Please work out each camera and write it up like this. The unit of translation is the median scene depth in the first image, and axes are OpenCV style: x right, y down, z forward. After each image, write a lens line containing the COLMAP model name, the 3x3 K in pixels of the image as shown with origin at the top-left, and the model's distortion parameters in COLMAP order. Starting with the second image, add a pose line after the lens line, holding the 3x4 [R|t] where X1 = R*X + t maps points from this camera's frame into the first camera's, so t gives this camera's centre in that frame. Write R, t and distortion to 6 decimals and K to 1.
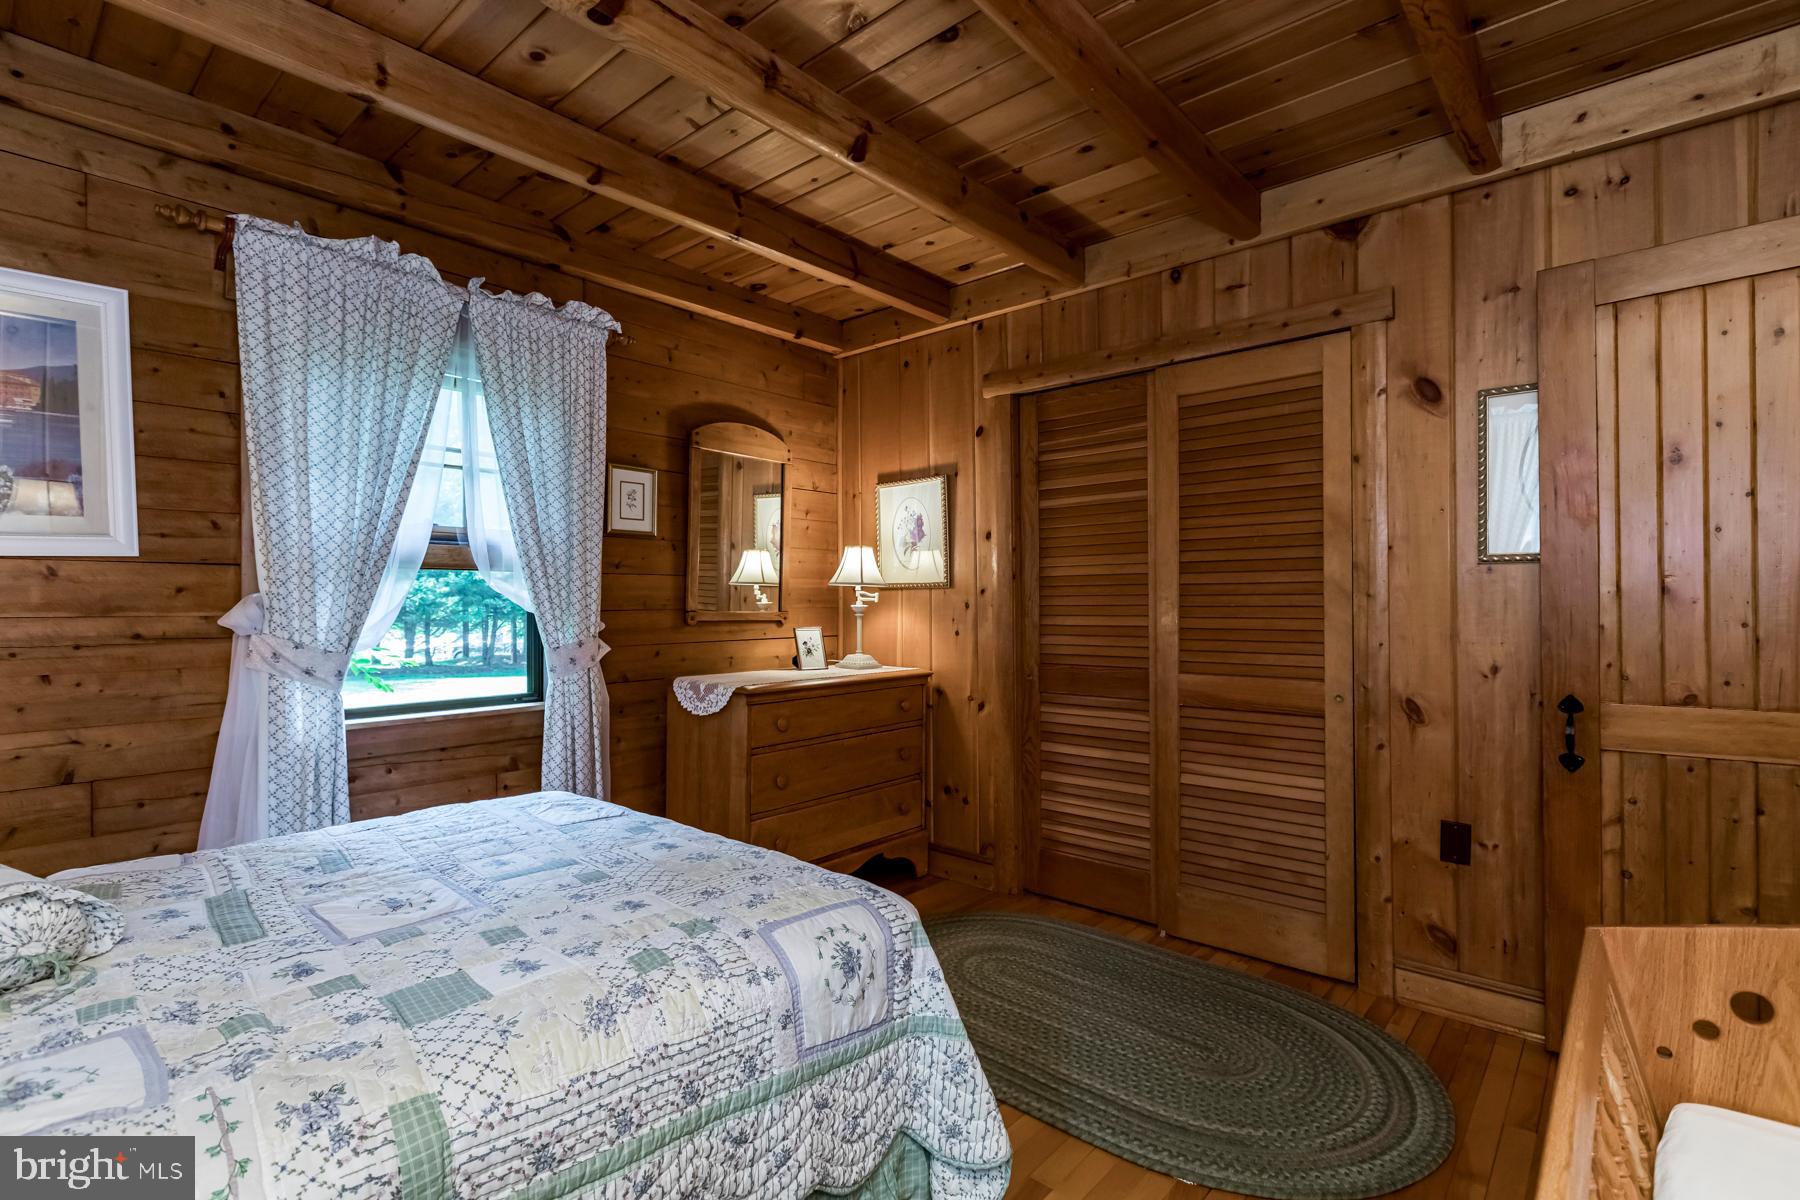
lens RADIAL K [[819.2, 0, 895.1], [0, 819.2, 594.9], [0, 0, 1]] dist [0.006436, -0.003139]
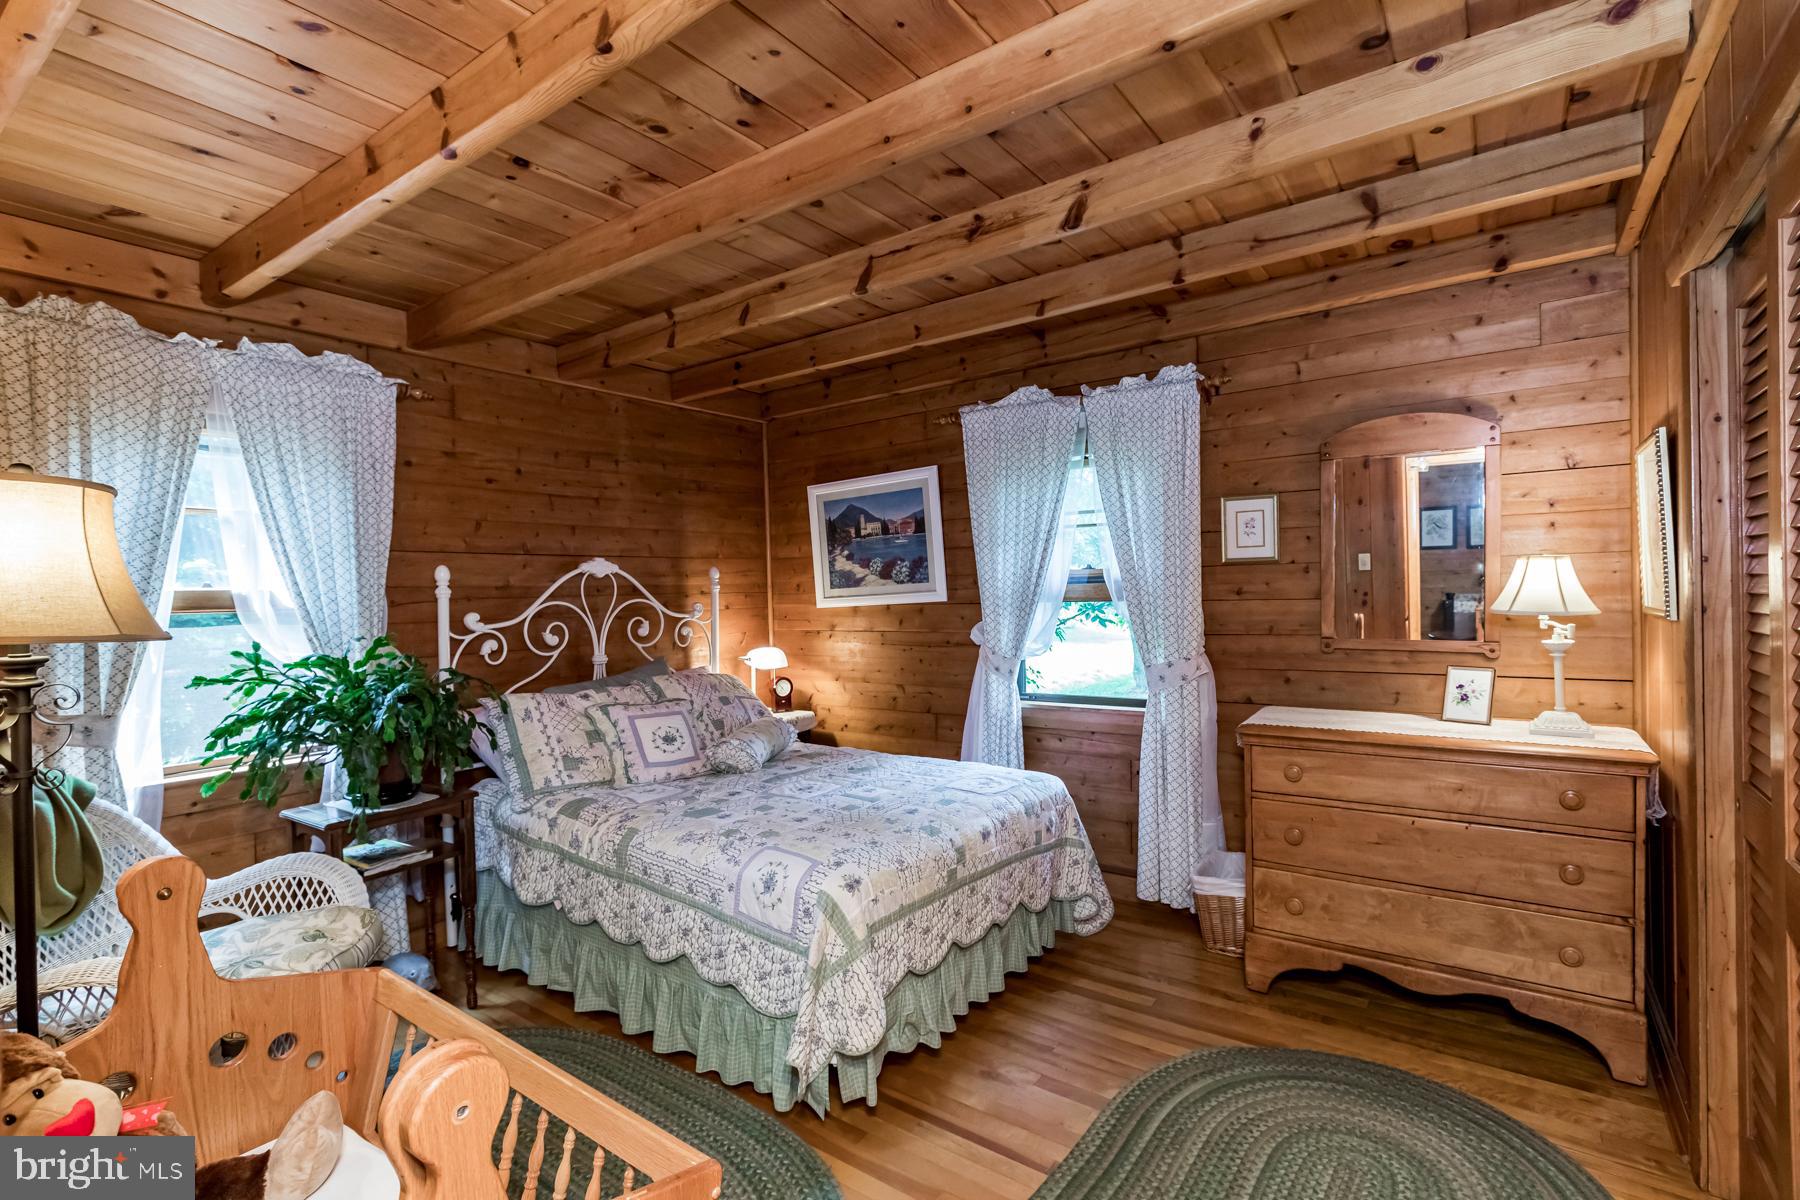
lens RADIAL K [[819.2, 0, 897.8], [0, 819.2, 605.2], [0, 0, 1]] dist [0.006436, -0.003139]
pose [[0.115473, 0.022754, -0.993050, 0.840704], [0.035314, 0.999012, 0.026997, -0.080270], [0.992683, -0.038186, 0.114556, 0.565905]]
